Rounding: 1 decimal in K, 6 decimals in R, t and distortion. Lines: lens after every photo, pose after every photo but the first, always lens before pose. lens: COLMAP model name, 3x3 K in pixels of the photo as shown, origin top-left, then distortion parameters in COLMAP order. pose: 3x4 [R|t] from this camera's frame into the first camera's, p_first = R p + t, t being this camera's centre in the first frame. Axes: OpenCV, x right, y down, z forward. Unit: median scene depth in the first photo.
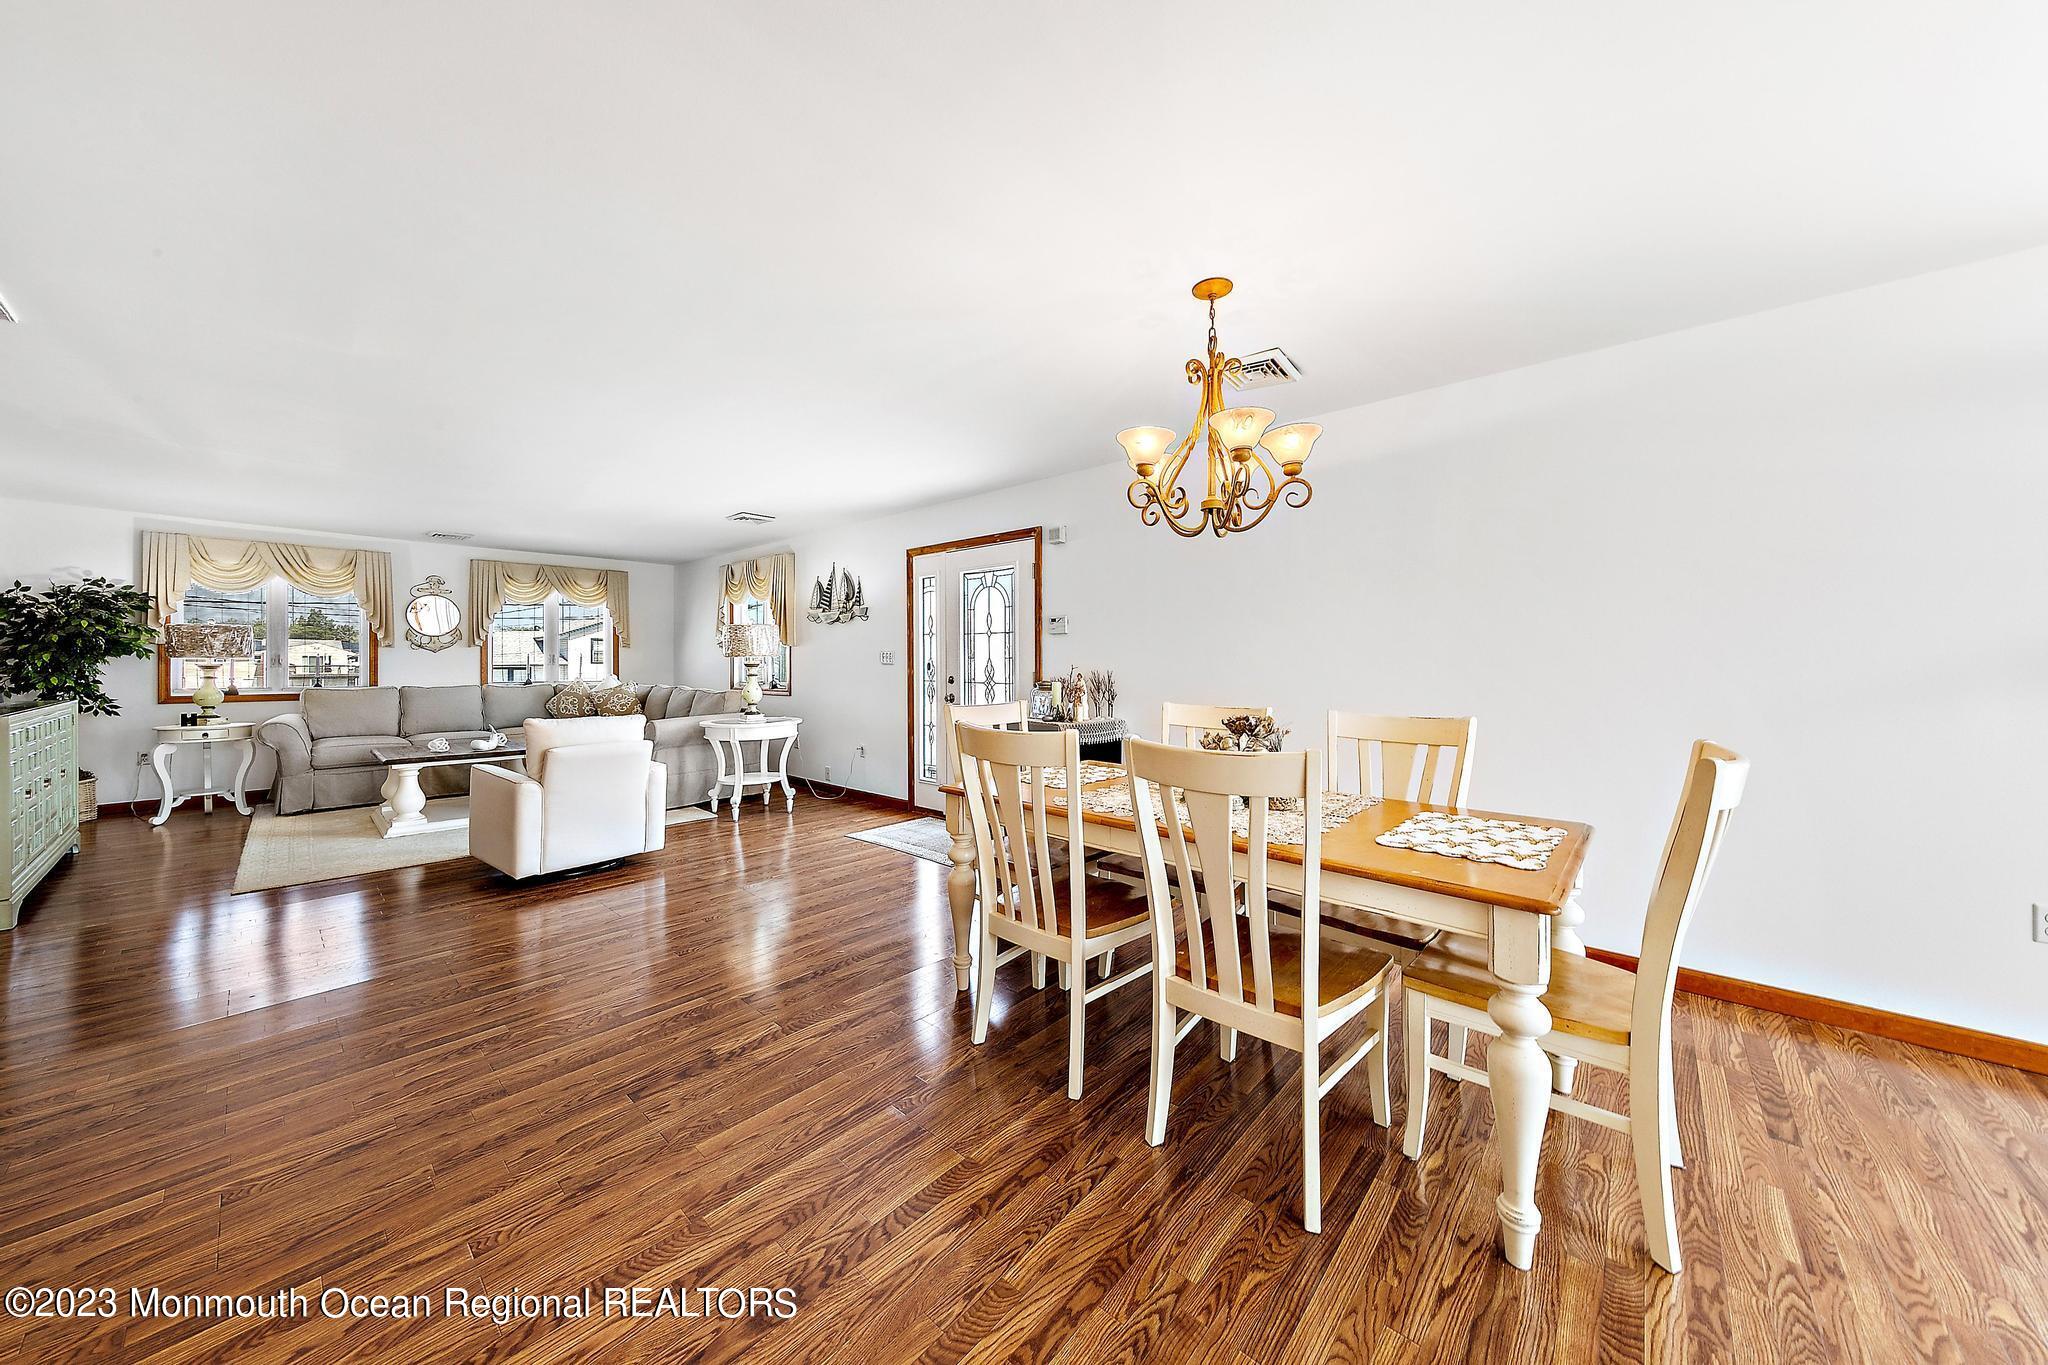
lens RADIAL K [[695.9, 0, 1015.3], [0, 695.9, 673.2], [0, 0, 1]] dist [0.001476, -0.000048]
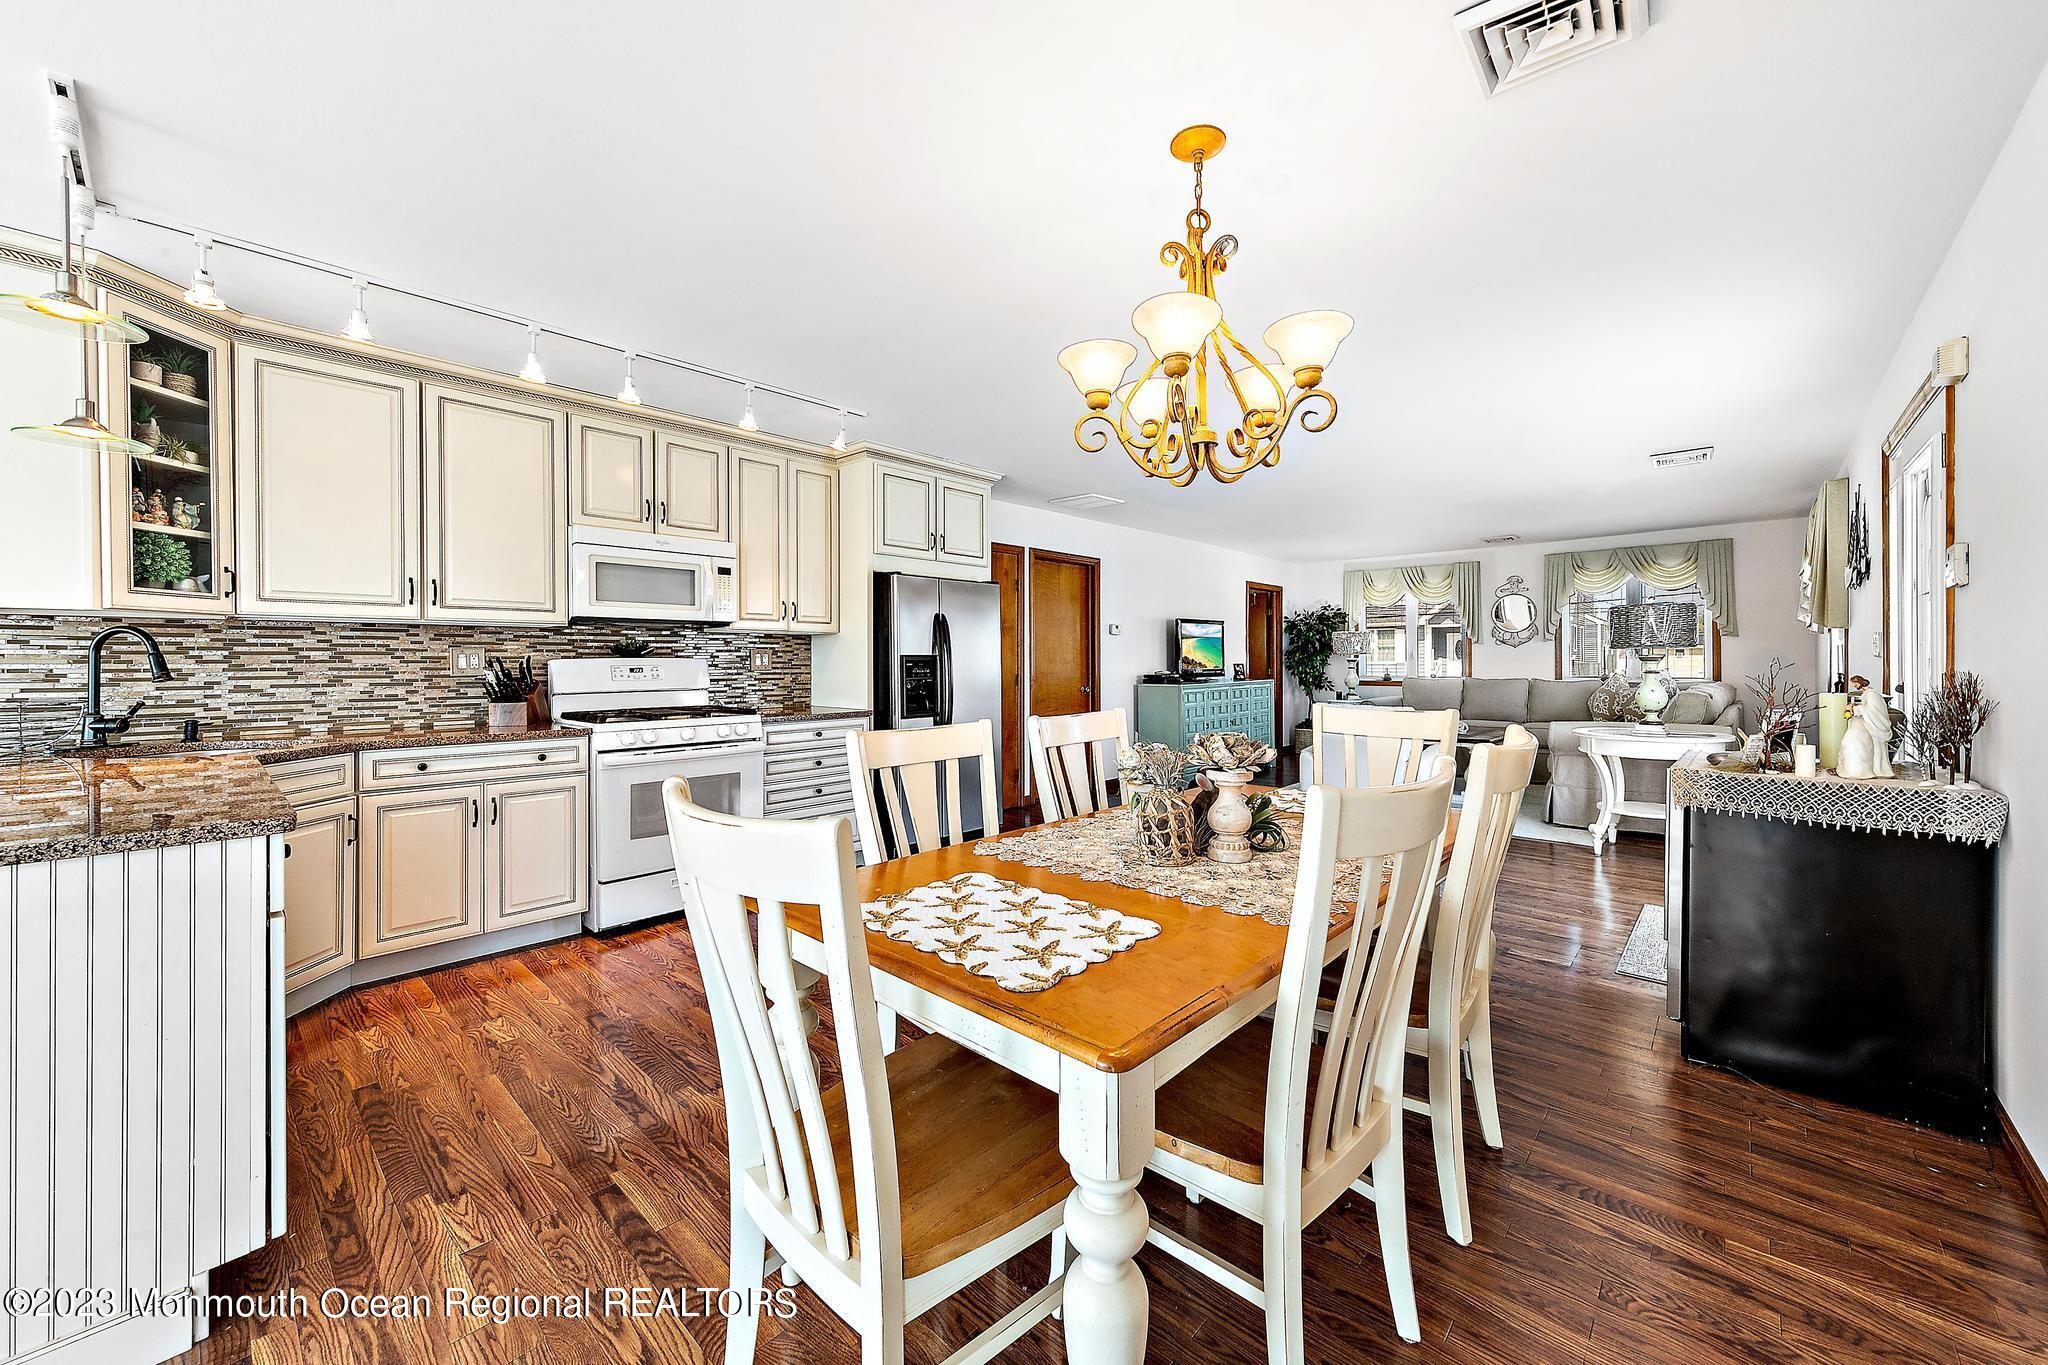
lens RADIAL K [[783.7, 0, 1015.6], [0, 783.7, 673.7], [0, 0, 1]] dist [0.002880, 0.000159]
pose [[-0.031431, 0.016317, -0.999373, 0.484391], [-0.011892, 0.999790, 0.016698, -0.001100], [0.999435, 0.012410, -0.031231, 0.345030]]
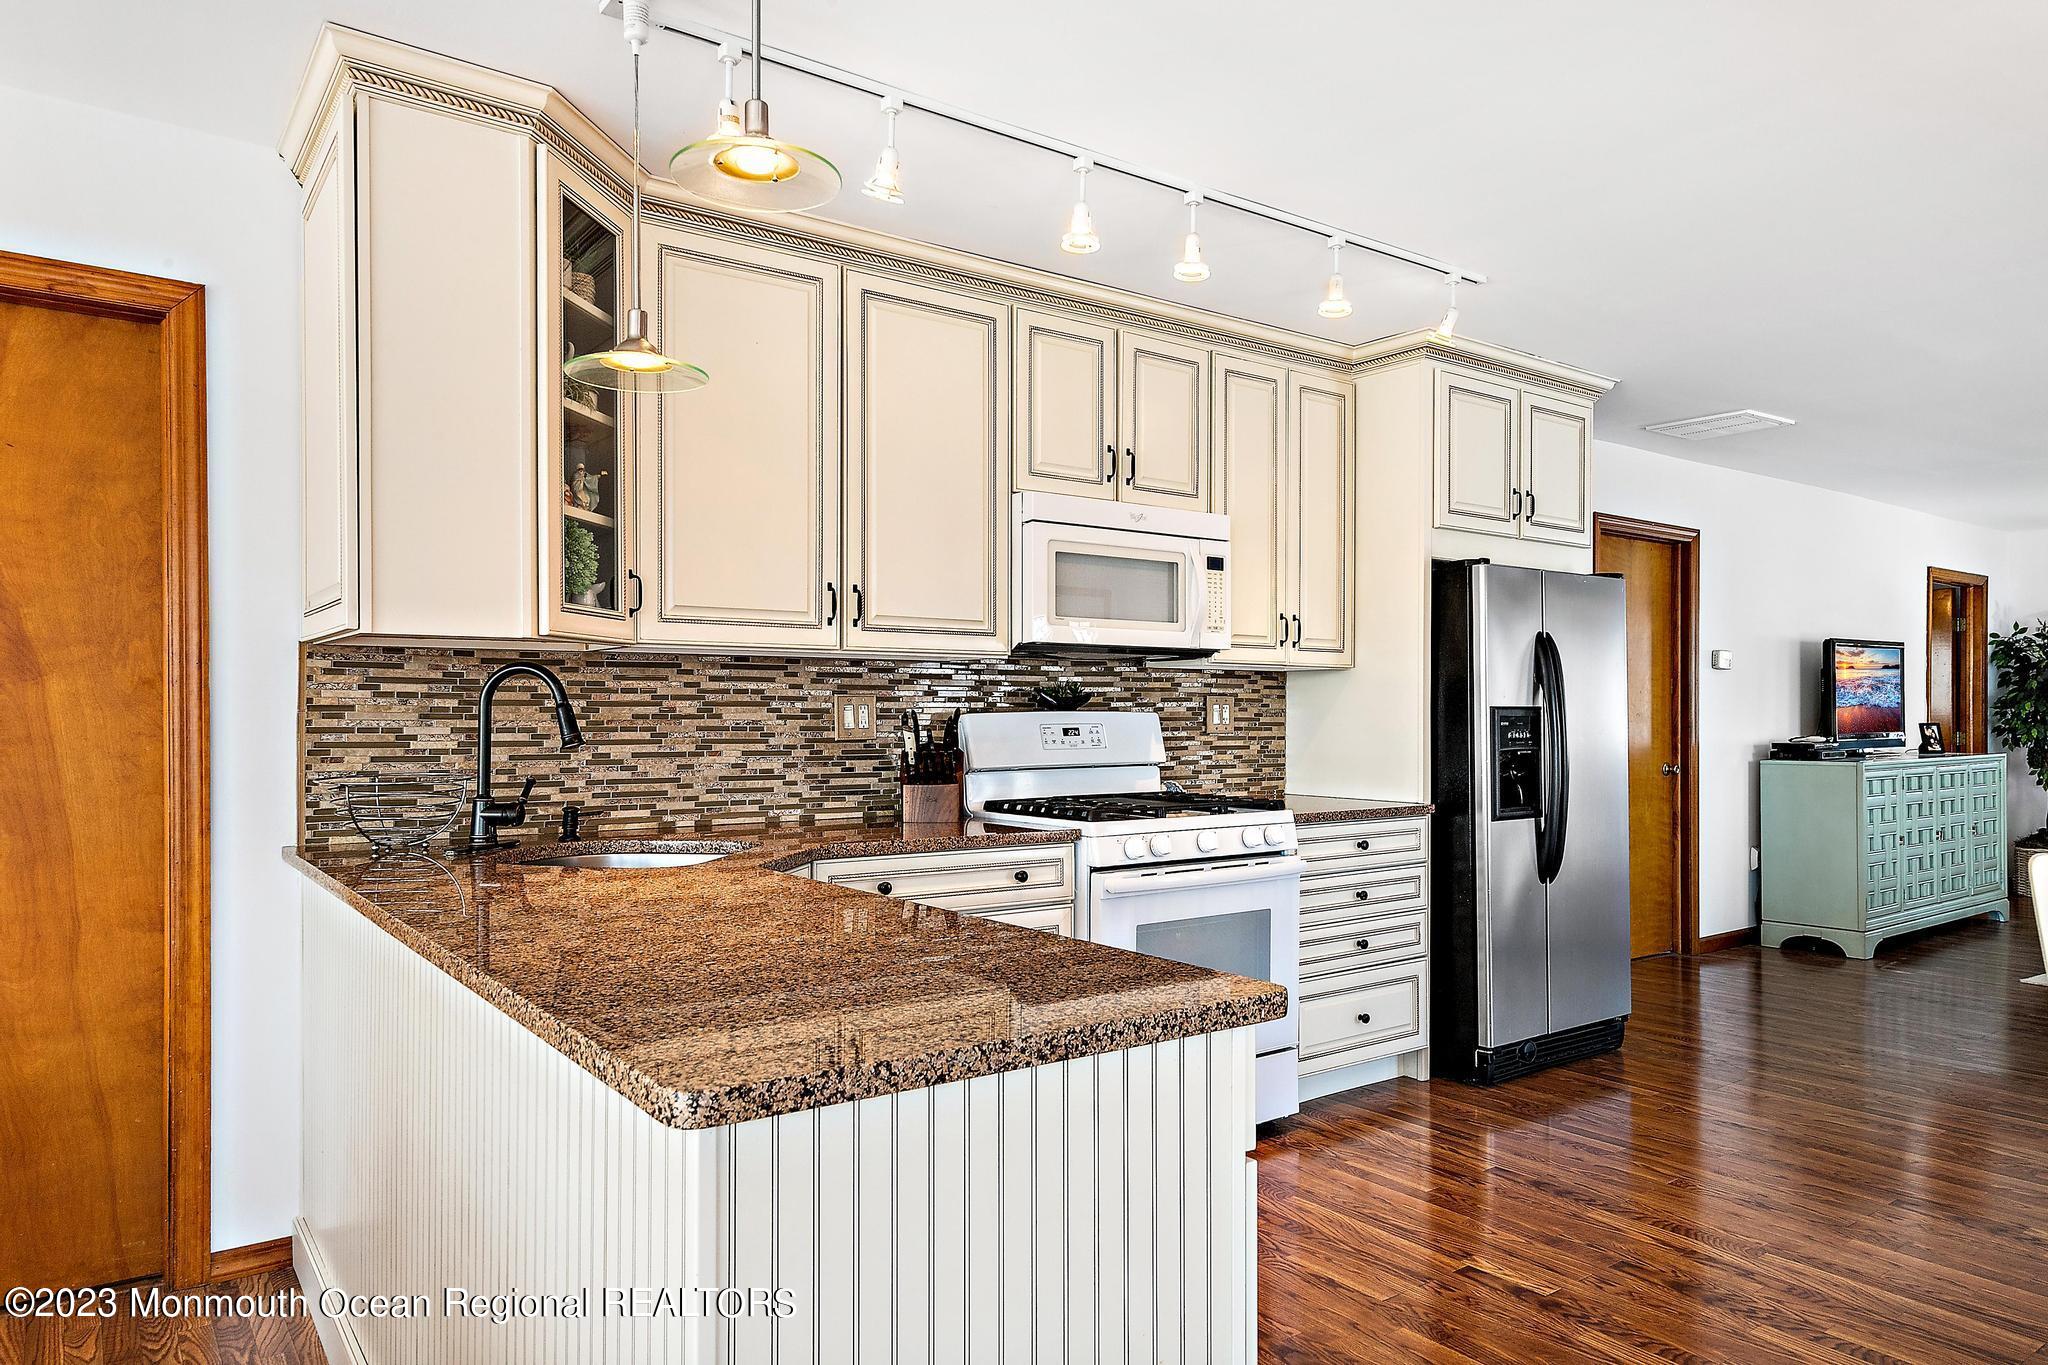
lens RADIAL K [[1320.0, 0, 1005.8], [0, 1320.0, 729.5], [0, 0, 1]] dist [0.003446, 0.004114]
pose [[-0.226919, 0.010391, -0.973858, 0.490781], [-0.013735, 0.999809, 0.013868, 0.001030], [0.973817, 0.016523, -0.226733, 0.100530]]
